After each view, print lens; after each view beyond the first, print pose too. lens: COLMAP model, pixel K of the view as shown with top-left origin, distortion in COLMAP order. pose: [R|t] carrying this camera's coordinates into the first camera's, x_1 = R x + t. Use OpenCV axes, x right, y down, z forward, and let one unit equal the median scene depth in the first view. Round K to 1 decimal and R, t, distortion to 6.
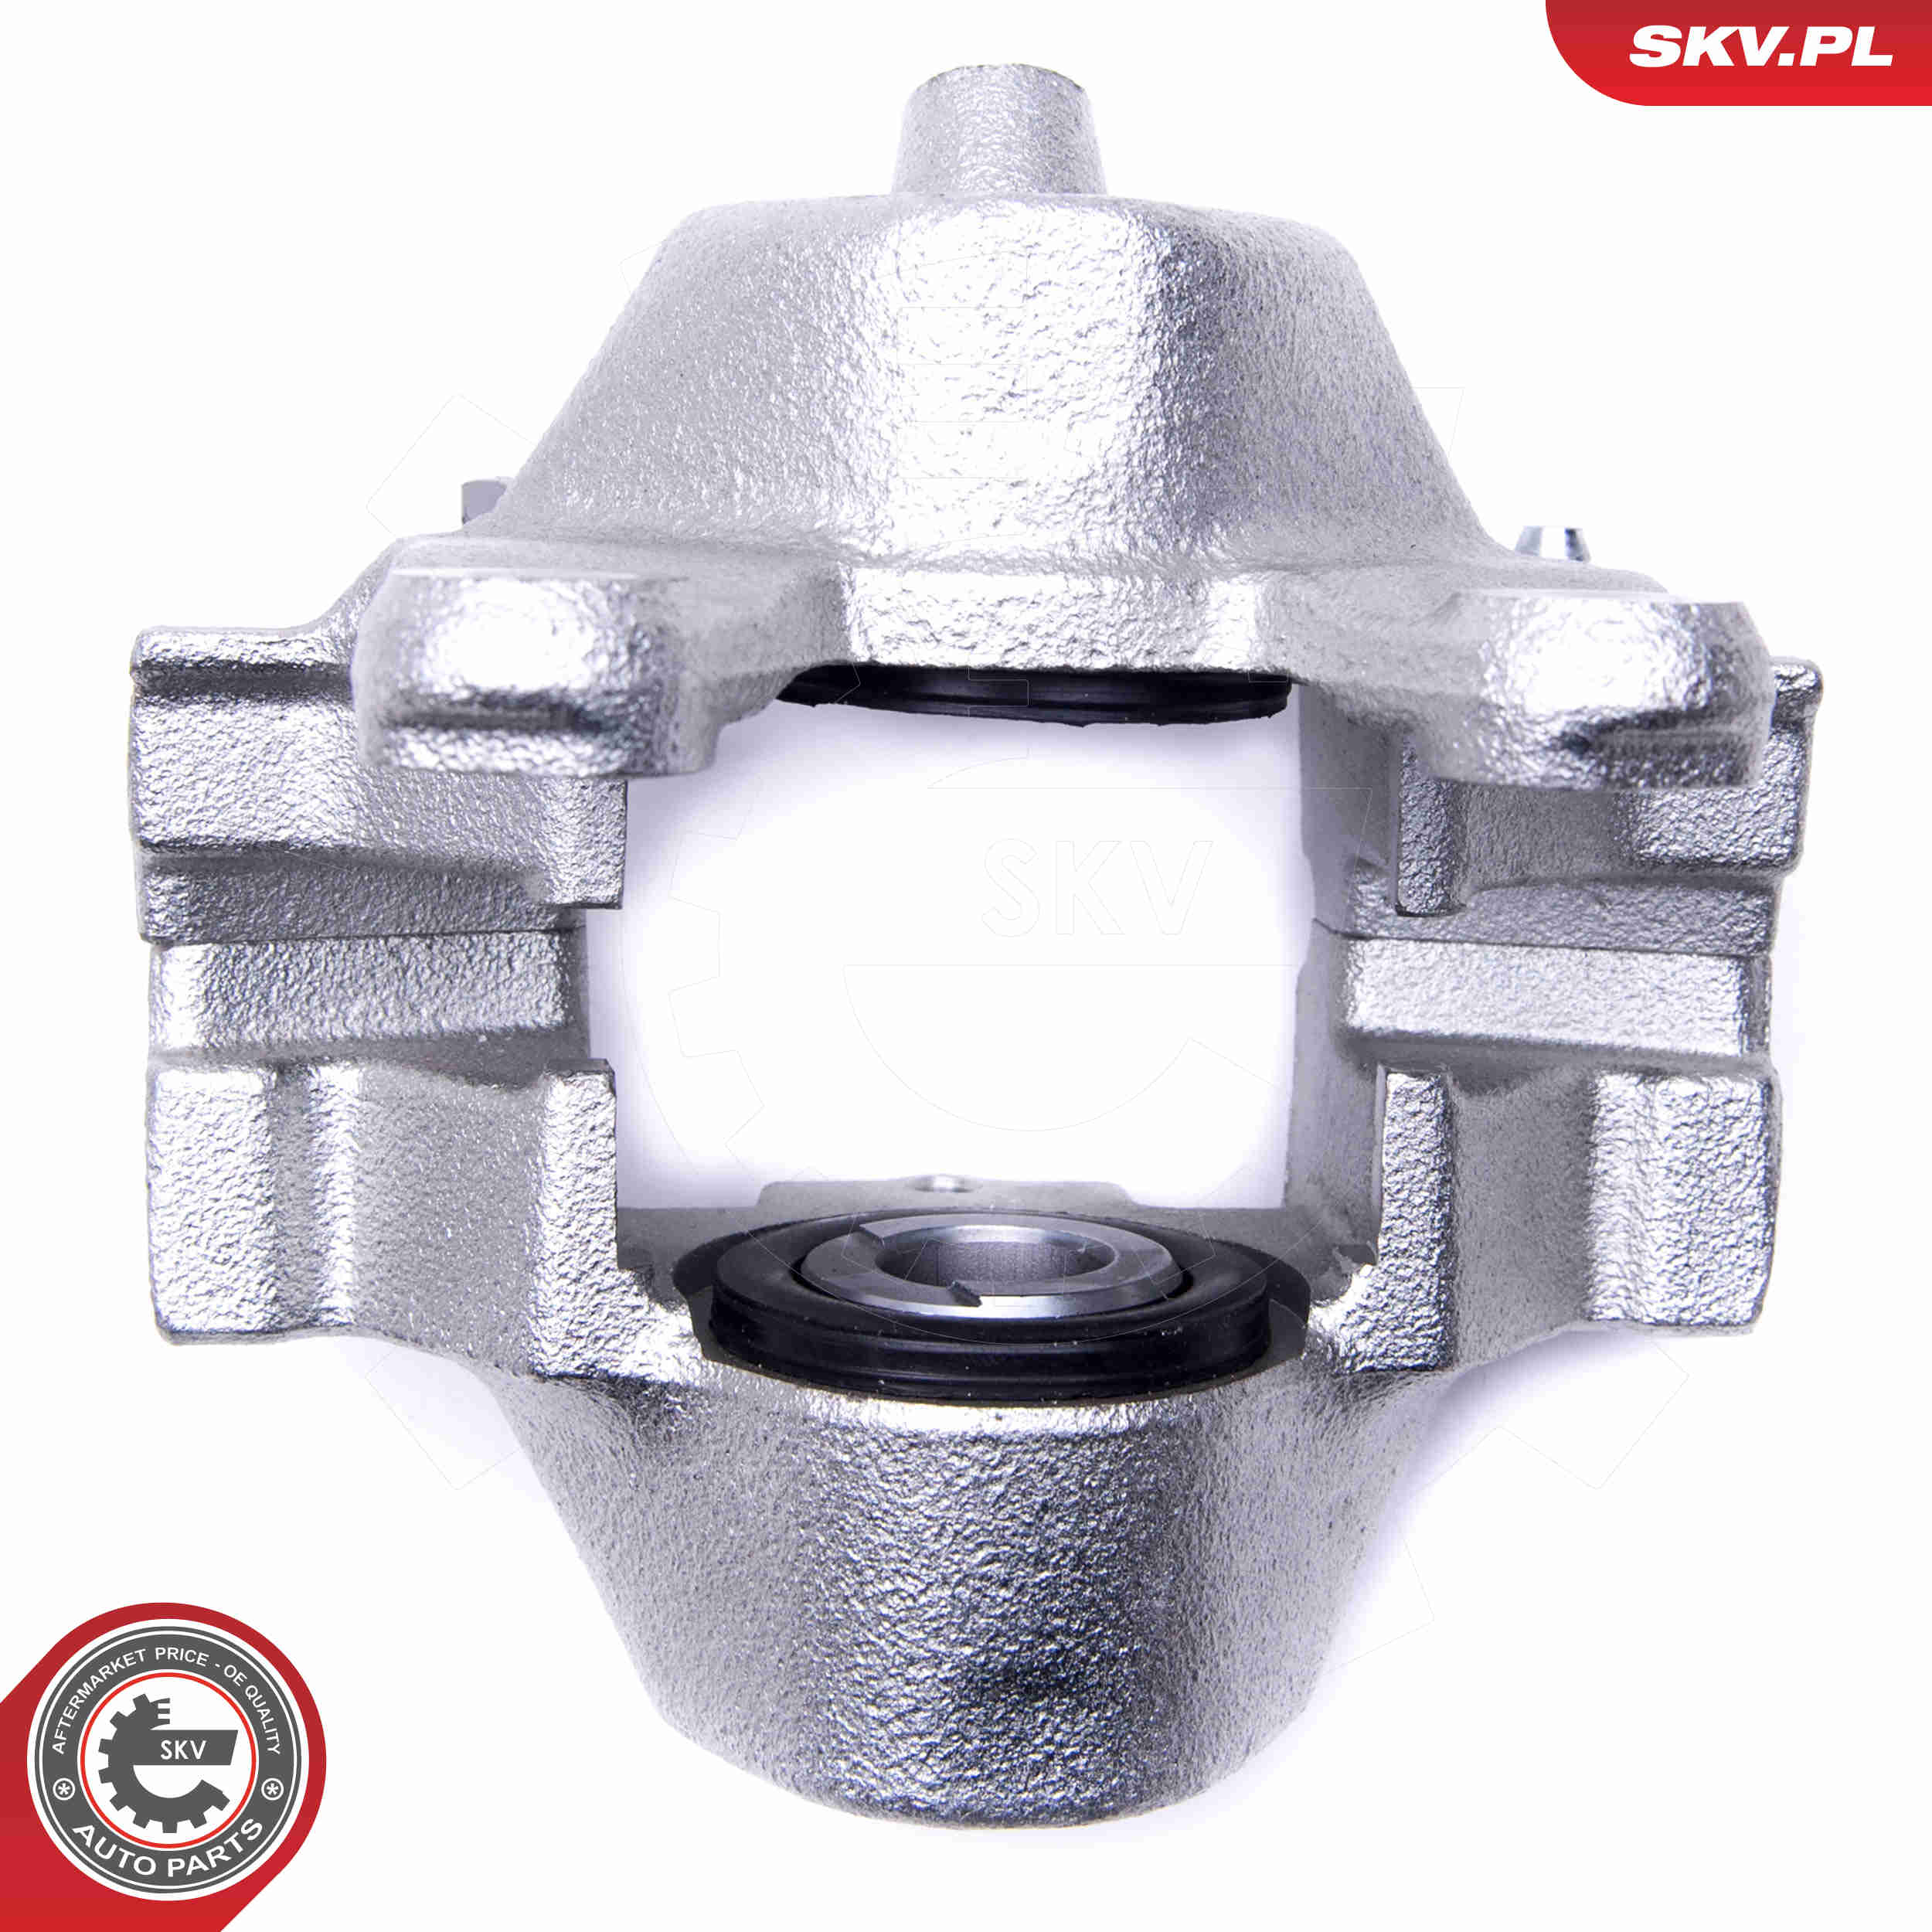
lens RADIAL K [[1918.1, 0, 967.1], [0, 1918.1, 857.4], [0, 0, 1]] dist [-0.025266, 0.000000]
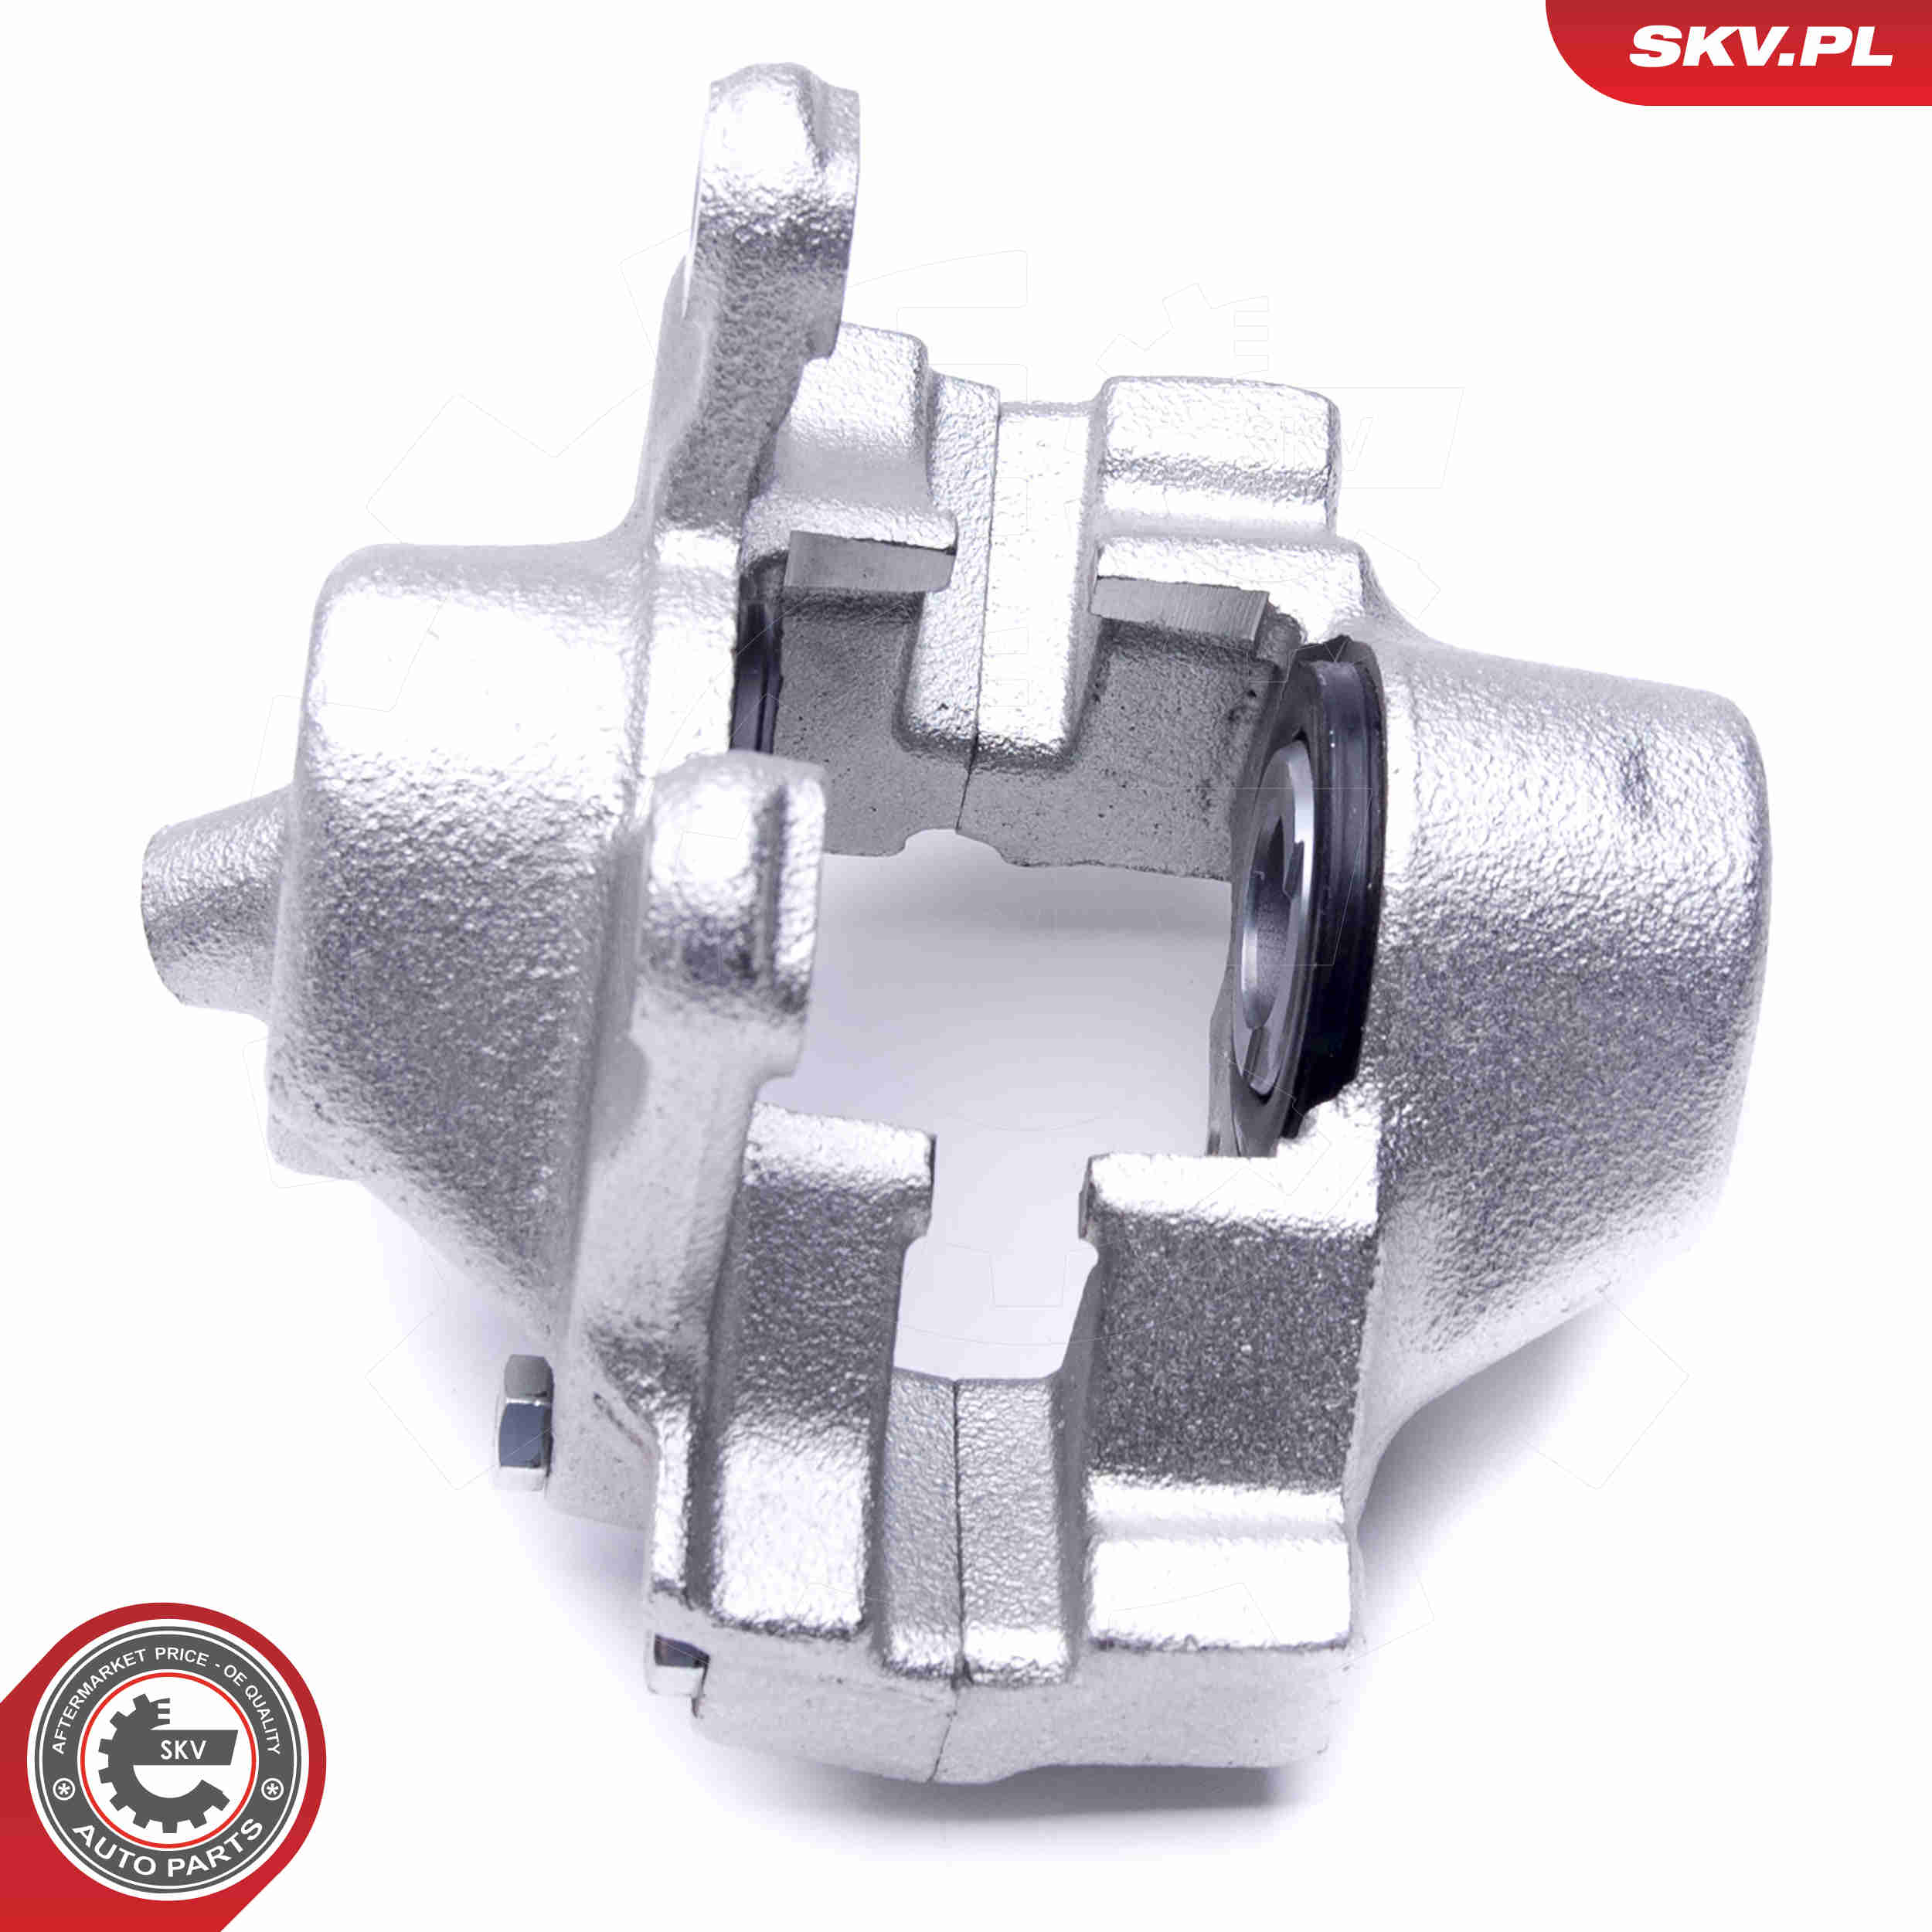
lens RADIAL K [[2012.0, 0, 966.8], [0, 2012.0, 966.2], [0, 0, 1]] dist [-0.006736, 0.000000]
pose [[0.018329, -0.970928, 0.238670, -0.374868], [0.999013, 0.027446, 0.034935, 0.002526], [-0.040470, 0.237794, 0.970472, -0.107416]]
